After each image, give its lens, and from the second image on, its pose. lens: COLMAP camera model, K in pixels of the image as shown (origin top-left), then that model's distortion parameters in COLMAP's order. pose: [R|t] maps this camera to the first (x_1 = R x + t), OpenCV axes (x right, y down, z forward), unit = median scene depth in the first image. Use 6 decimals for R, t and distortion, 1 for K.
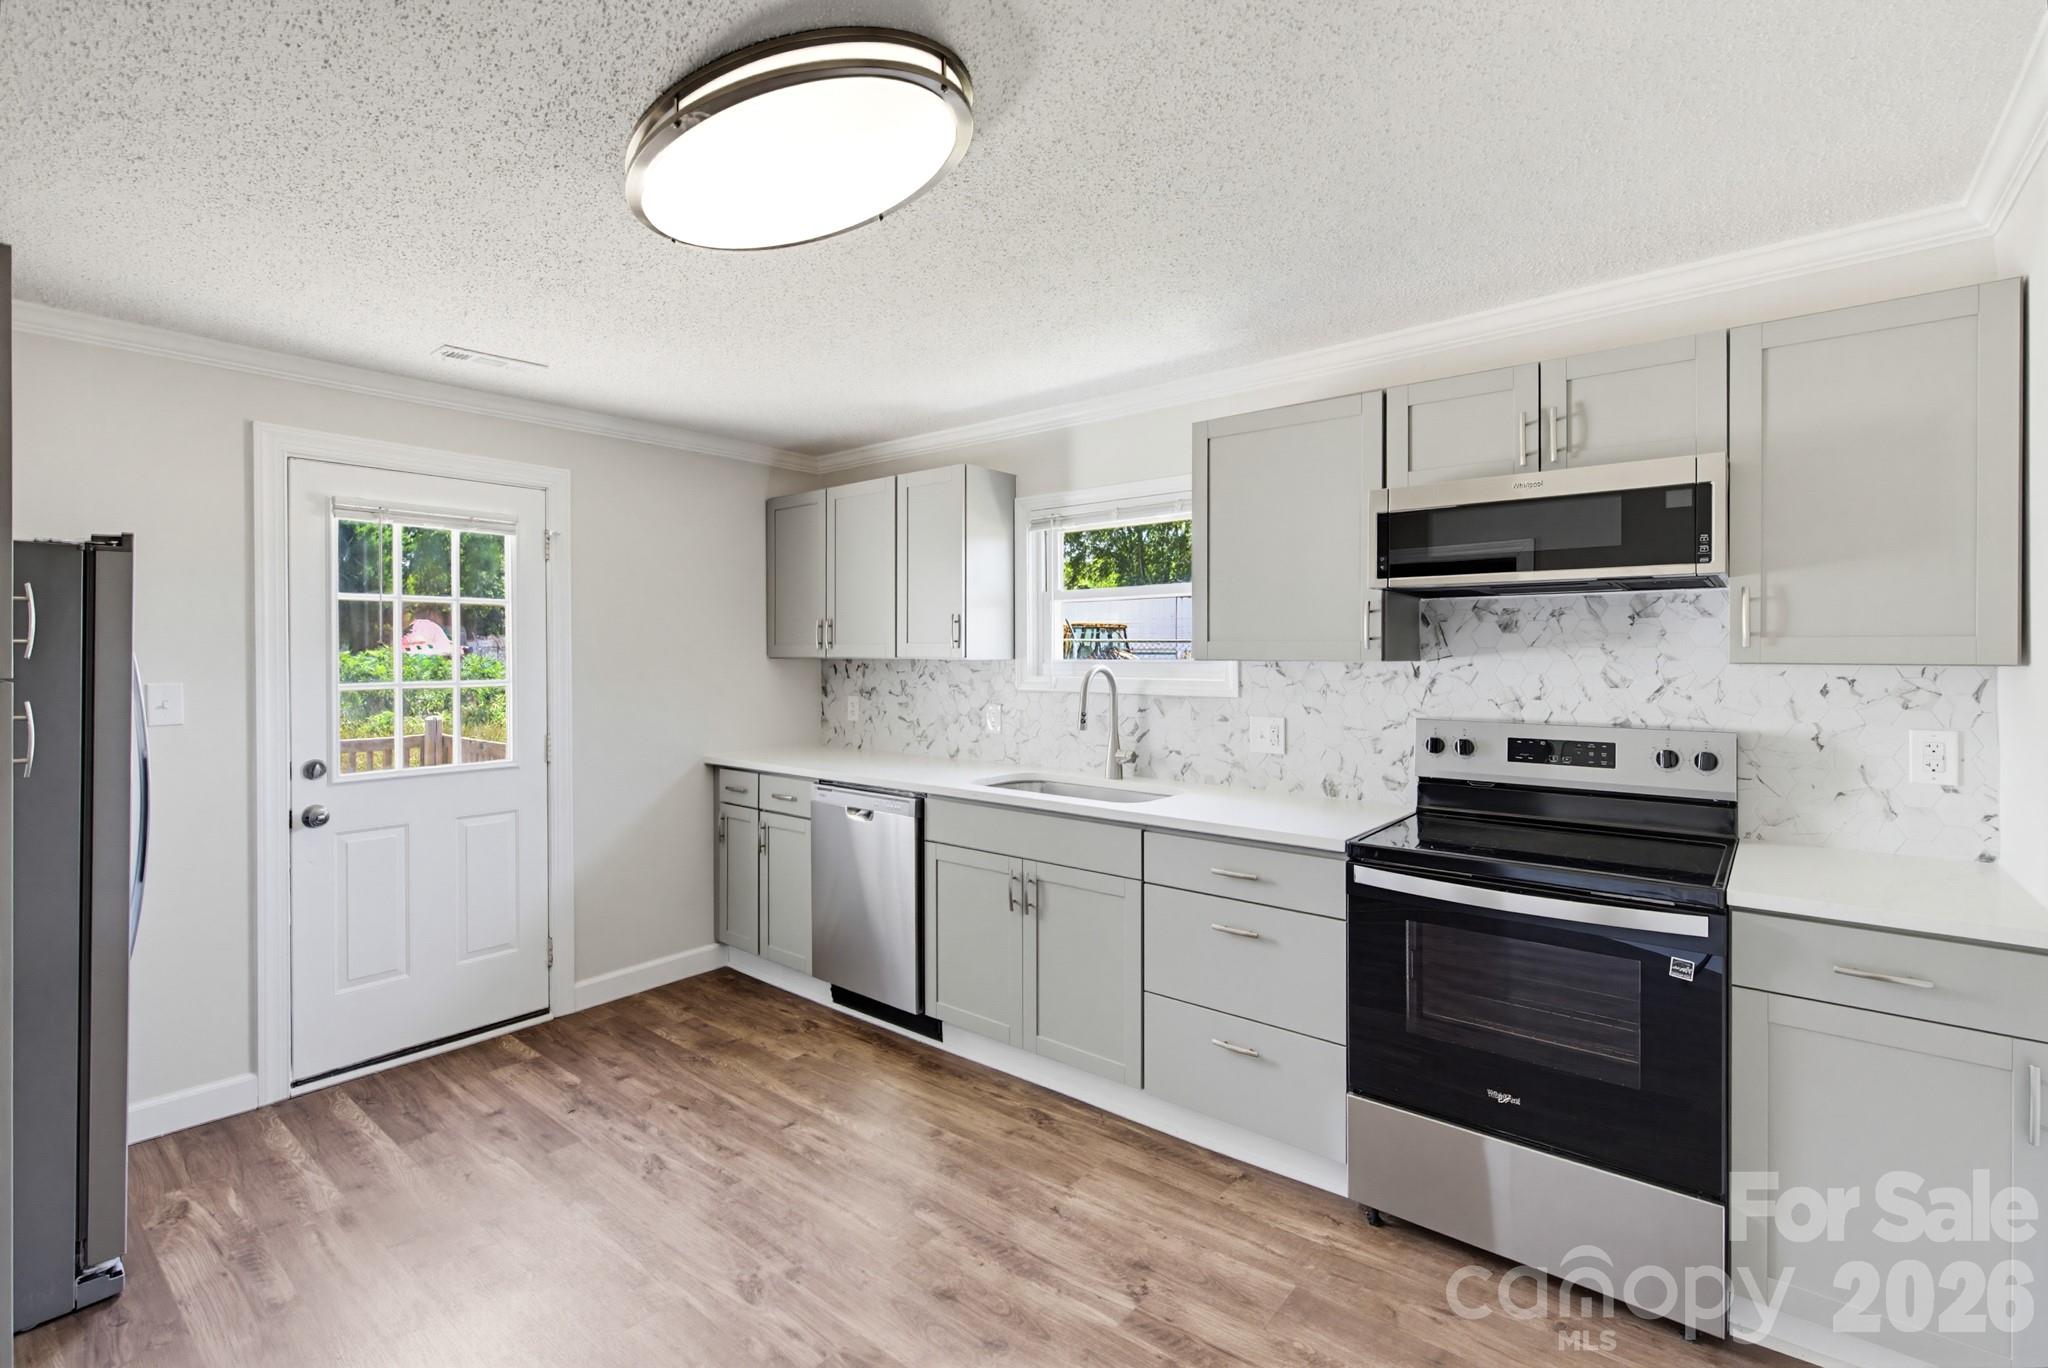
lens RADIAL K [[942.5, 0, 1022.8], [0, 942.5, 650.4], [0, 0, 1]] dist [0.000271, -0.000070]
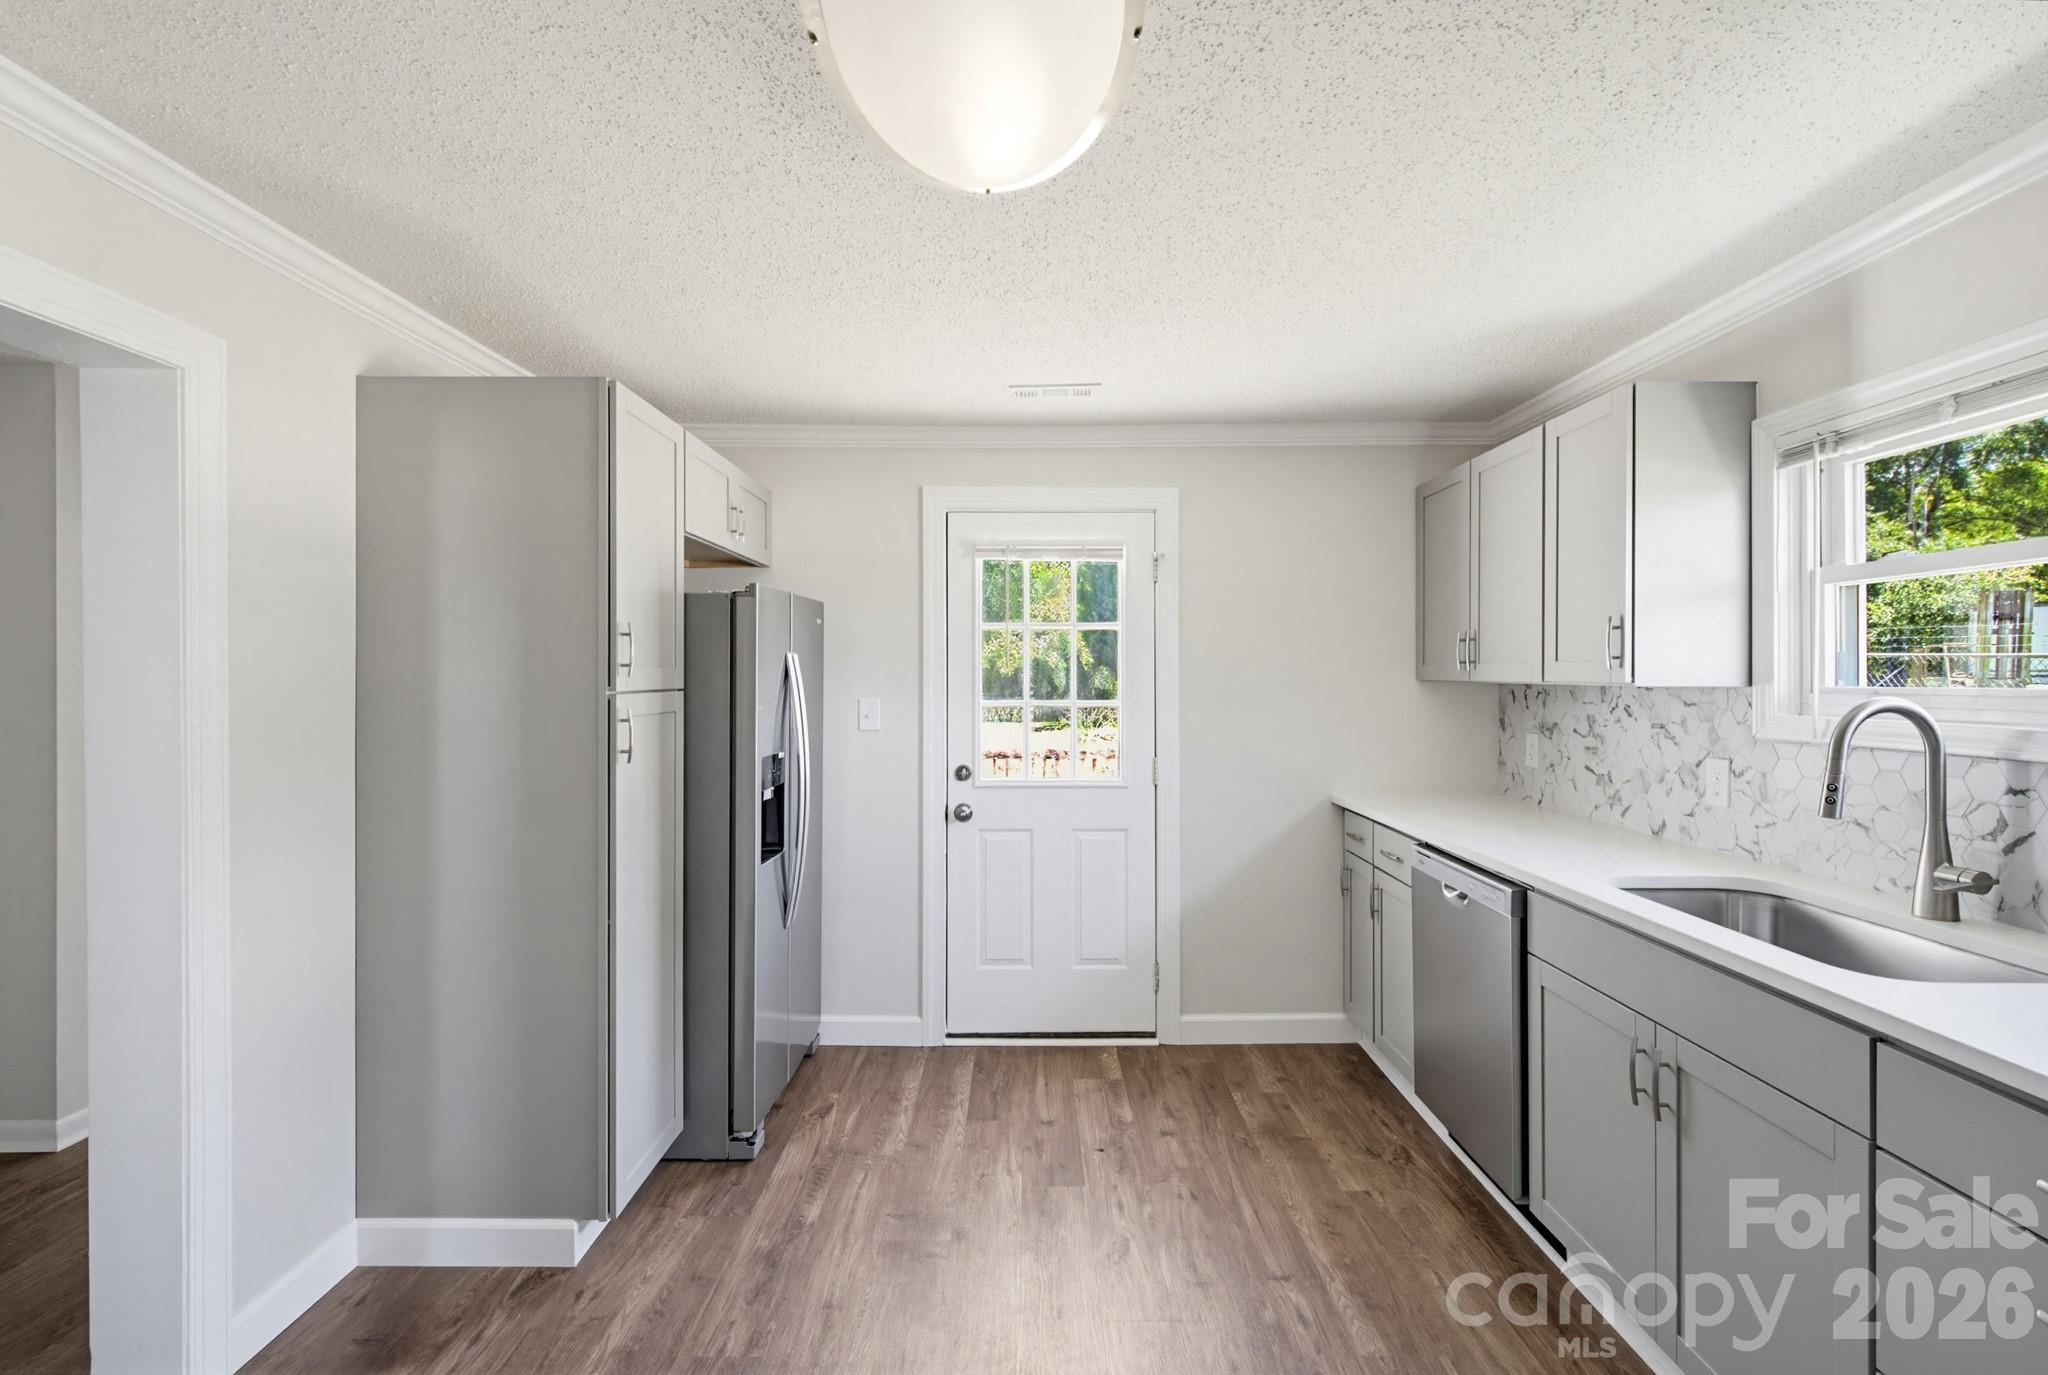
lens RADIAL K [[933.6, 0, 1018.8], [0, 933.6, 674.4], [0, 0, 1]] dist [0.000932, -0.000174]
pose [[0.634752, 0.000810, -0.772716, 0.195855], [-0.000211, 1.000000, 0.000874, 0.001621], [0.772716, -0.000392, 0.634752, 0.314426]]
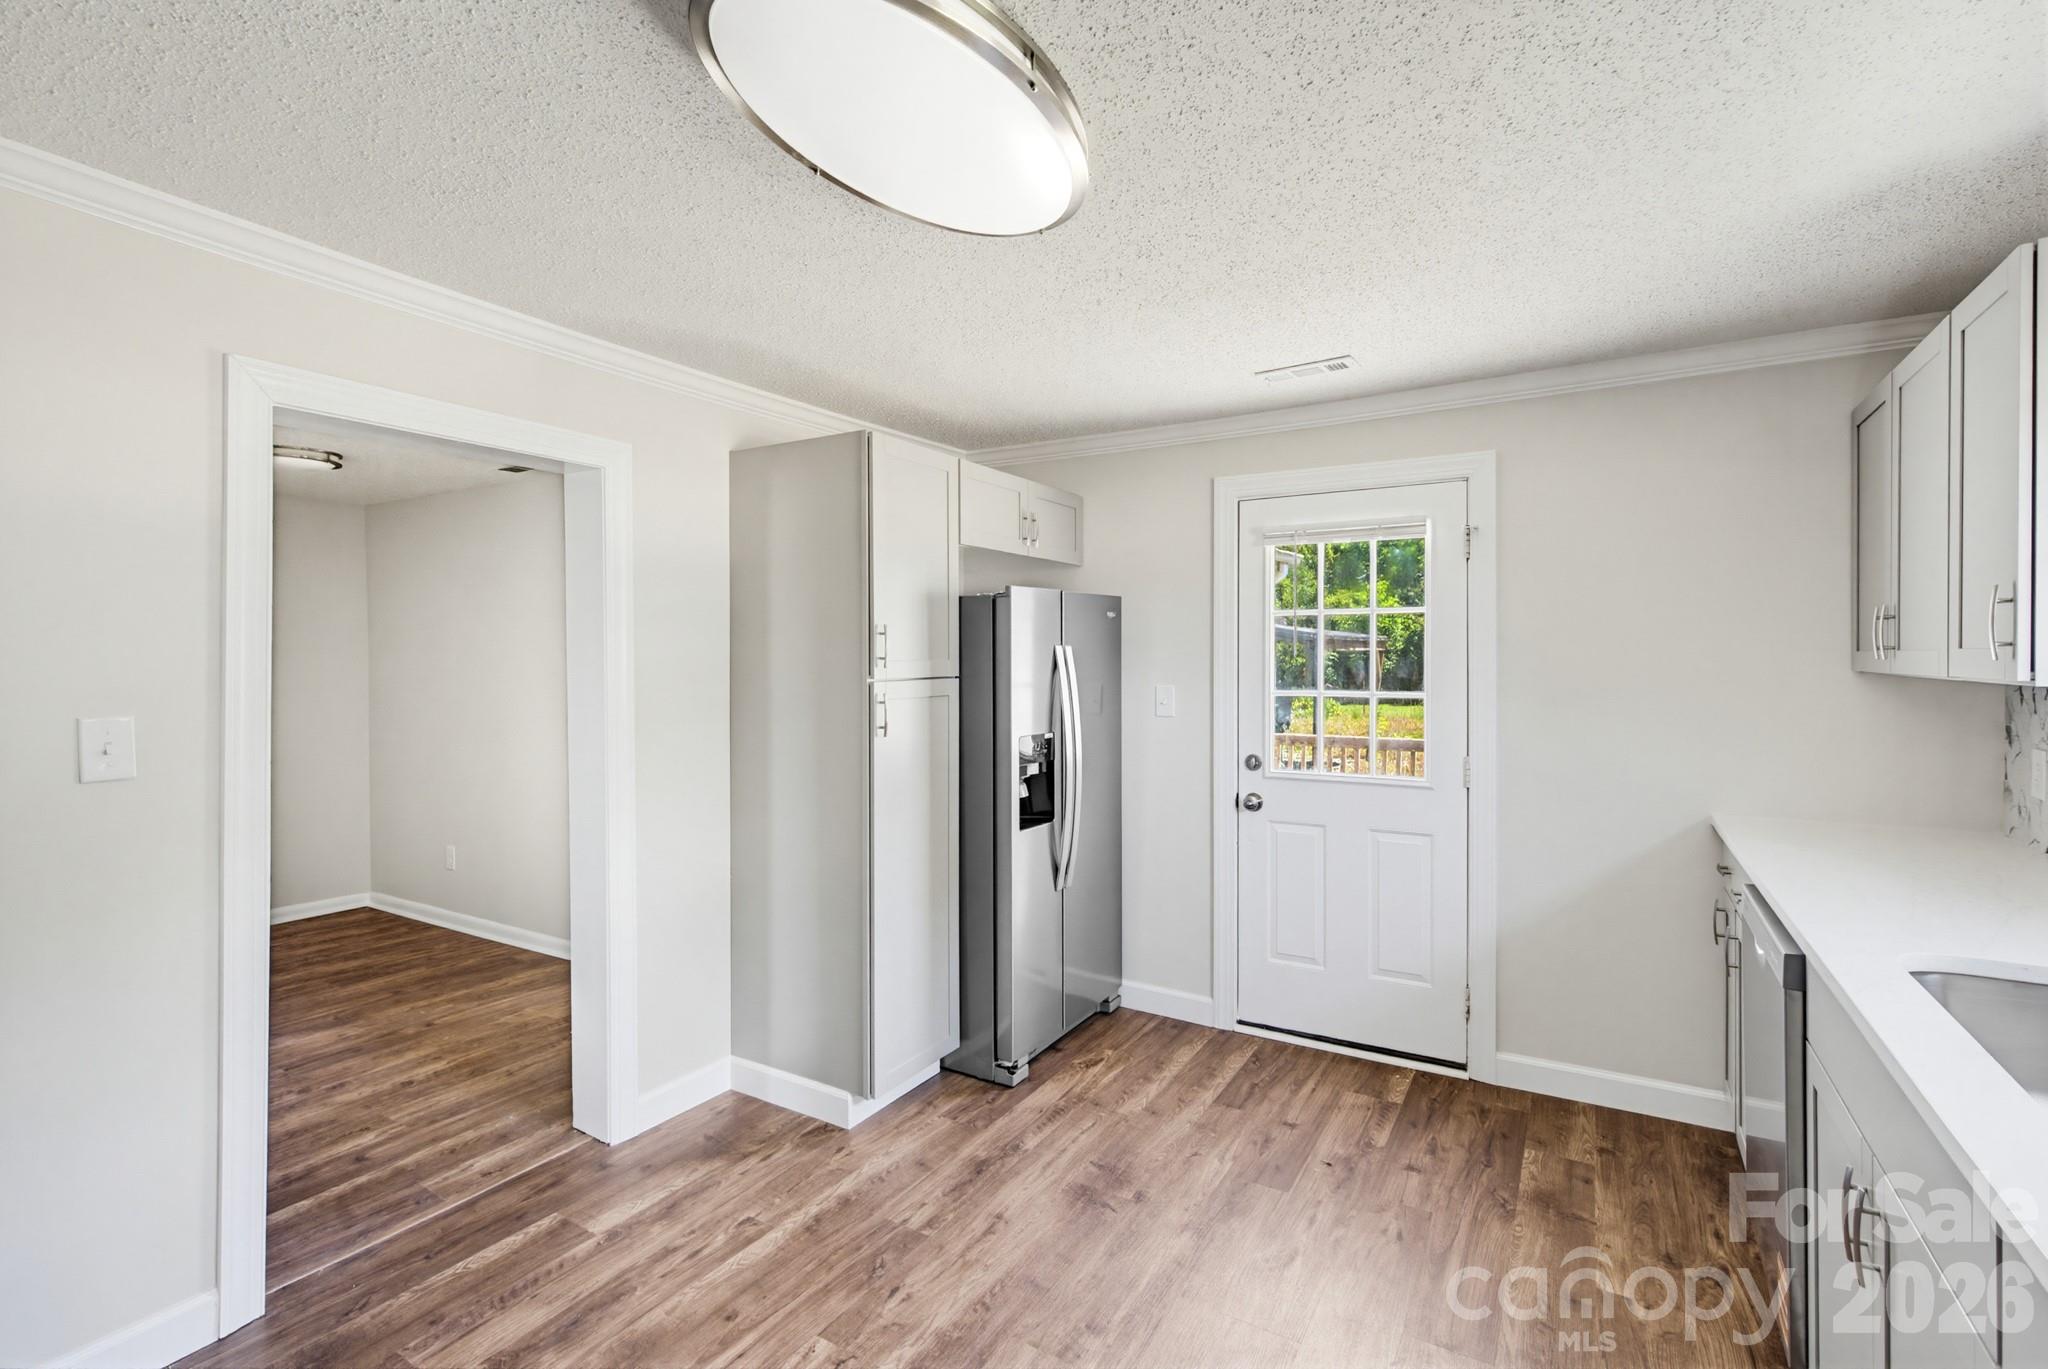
lens RADIAL K [[931.6, 0, 1022.5], [0, 931.6, 661.1], [0, 0, 1]] dist [-0.000552, -0.000550]
pose [[0.144402, 0.004585, -0.989508, 0.356235], [0.003197, 0.999982, 0.005101, -0.006621], [0.989514, -0.003900, 0.144385, 0.550059]]
